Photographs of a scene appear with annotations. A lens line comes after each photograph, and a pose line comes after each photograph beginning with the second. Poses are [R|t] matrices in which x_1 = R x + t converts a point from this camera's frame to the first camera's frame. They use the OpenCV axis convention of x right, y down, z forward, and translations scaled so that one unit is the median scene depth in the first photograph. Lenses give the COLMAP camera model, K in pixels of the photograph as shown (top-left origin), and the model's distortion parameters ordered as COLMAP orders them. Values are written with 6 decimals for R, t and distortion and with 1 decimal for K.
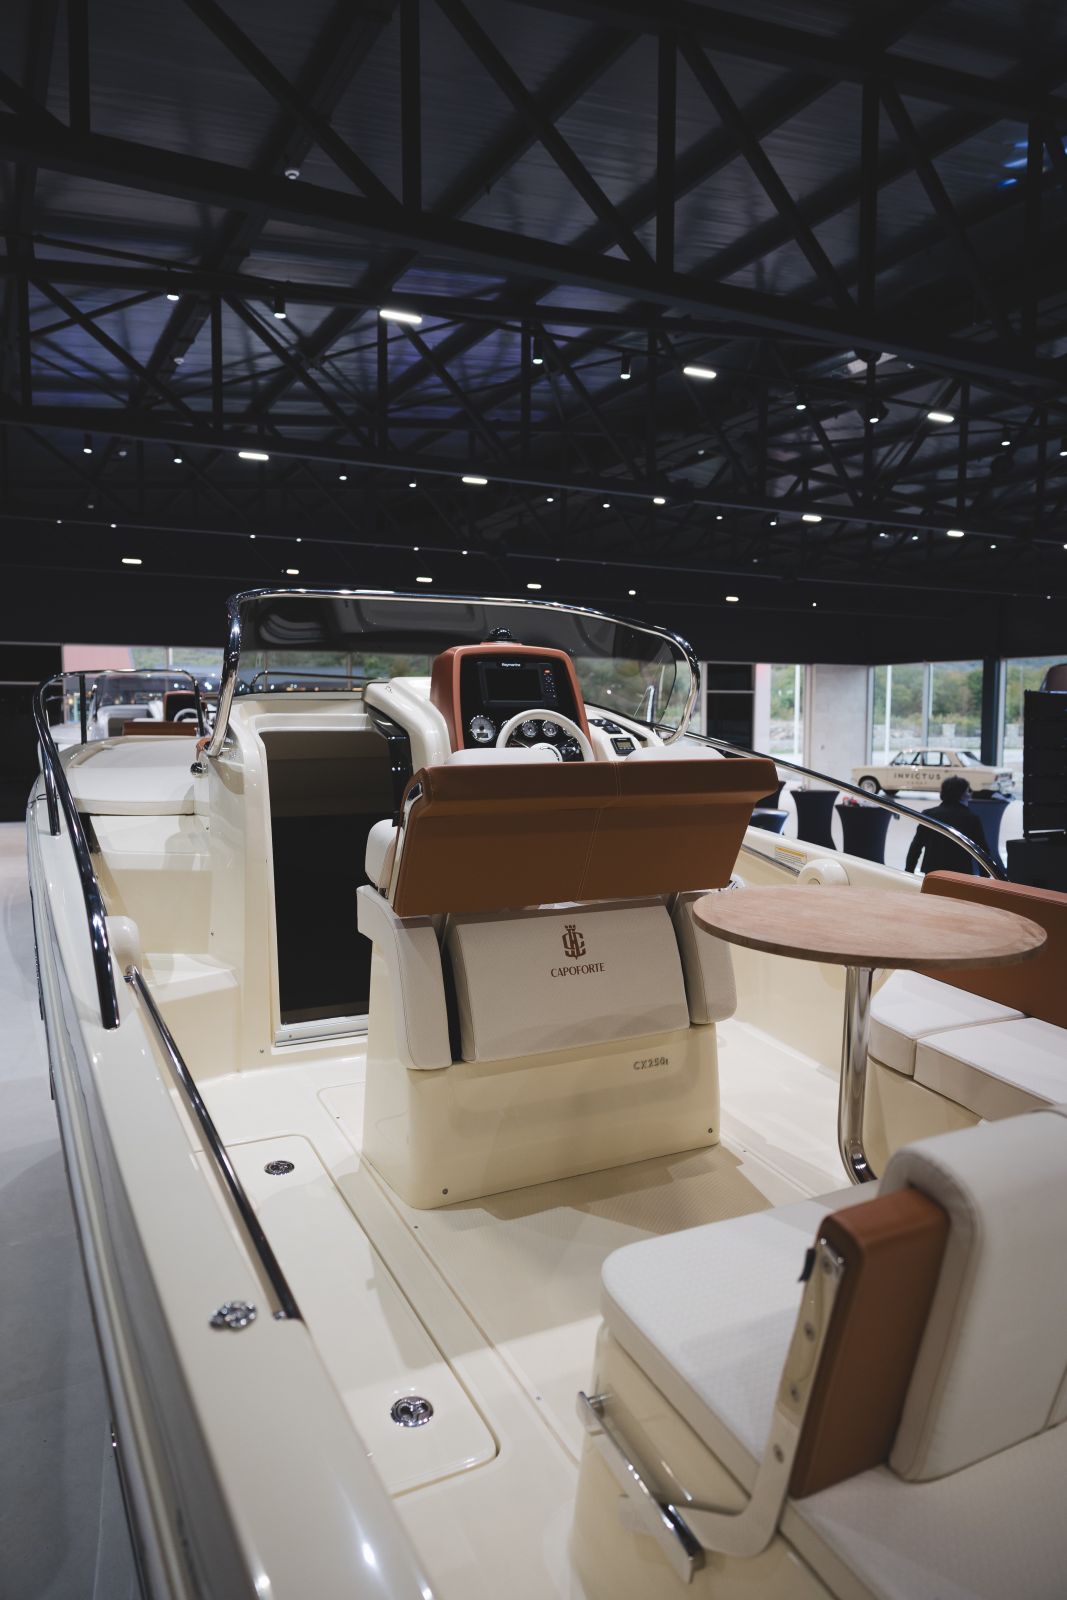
lens RADIAL K [[1066.1, 0, 549.4], [0, 1066.1, 804.6], [0, 0, 1]] dist [-0.050752, 0.005102]
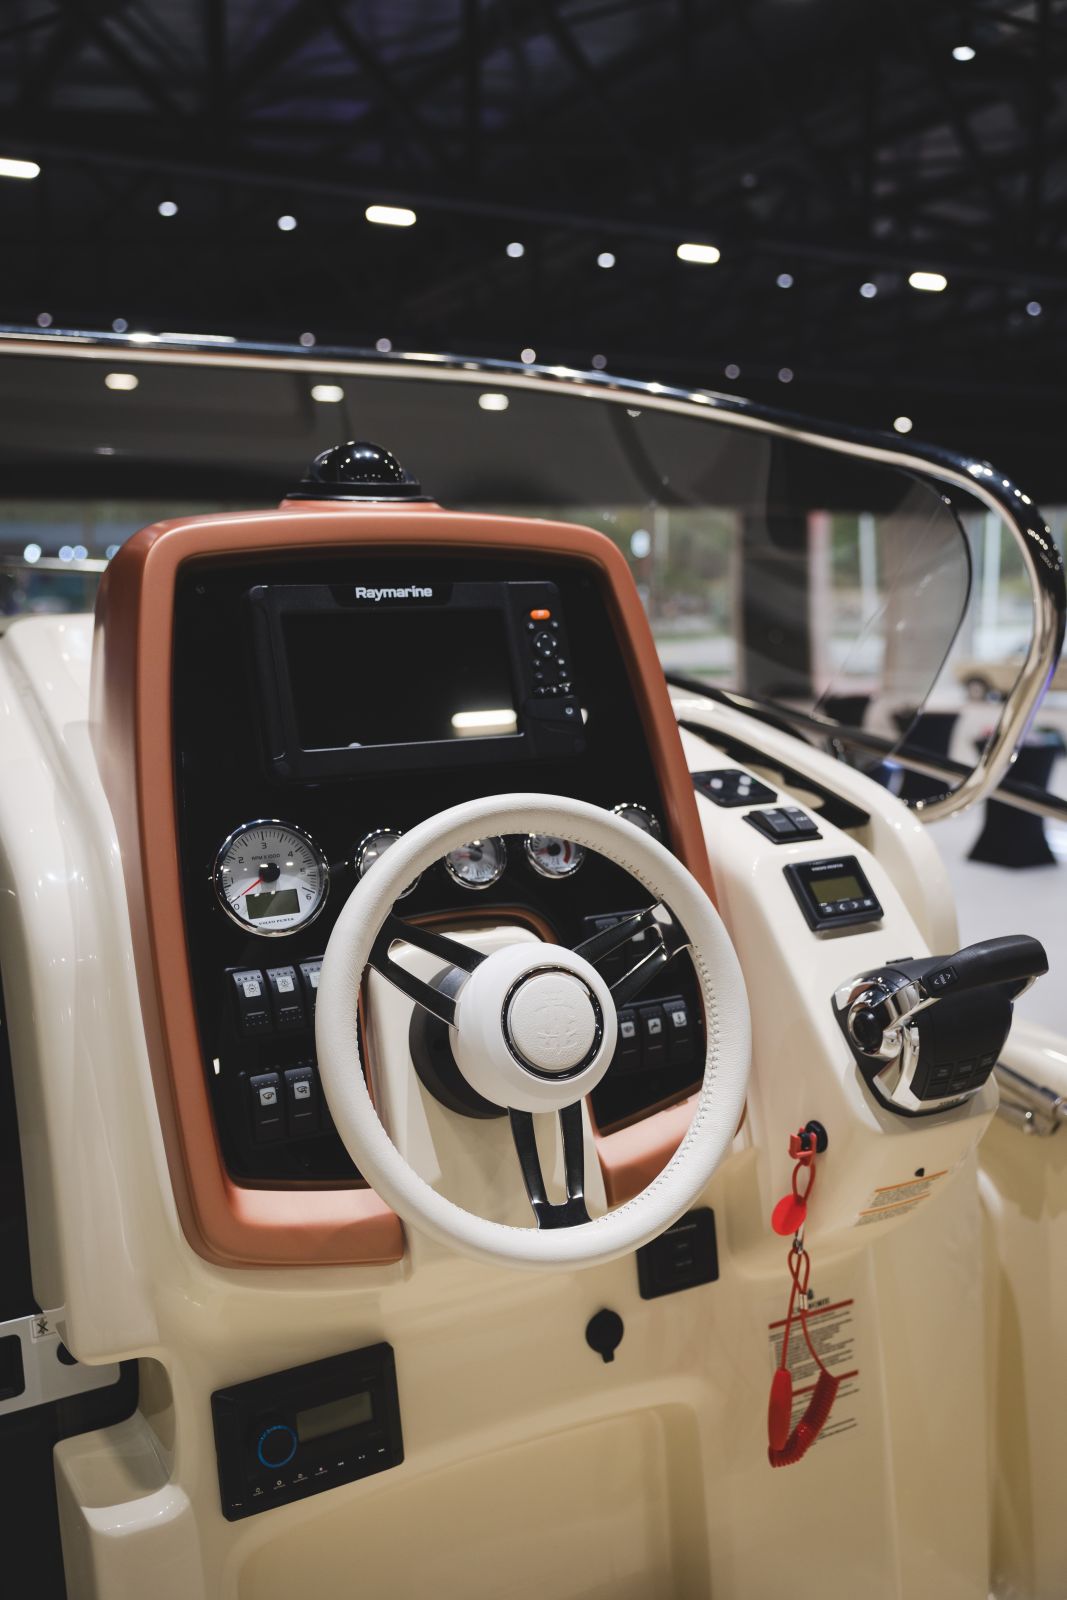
lens RADIAL K [[1419.8, 0, 547.4], [0, 1419.8, 796.6], [0, 0, 1]] dist [0.037105, -0.000488]
pose [[0.999694, -0.013234, 0.020915, -0.007827], [0.011888, 0.997928, 0.063228, -0.095965], [-0.021708, -0.062960, 0.997780, 0.613891]]
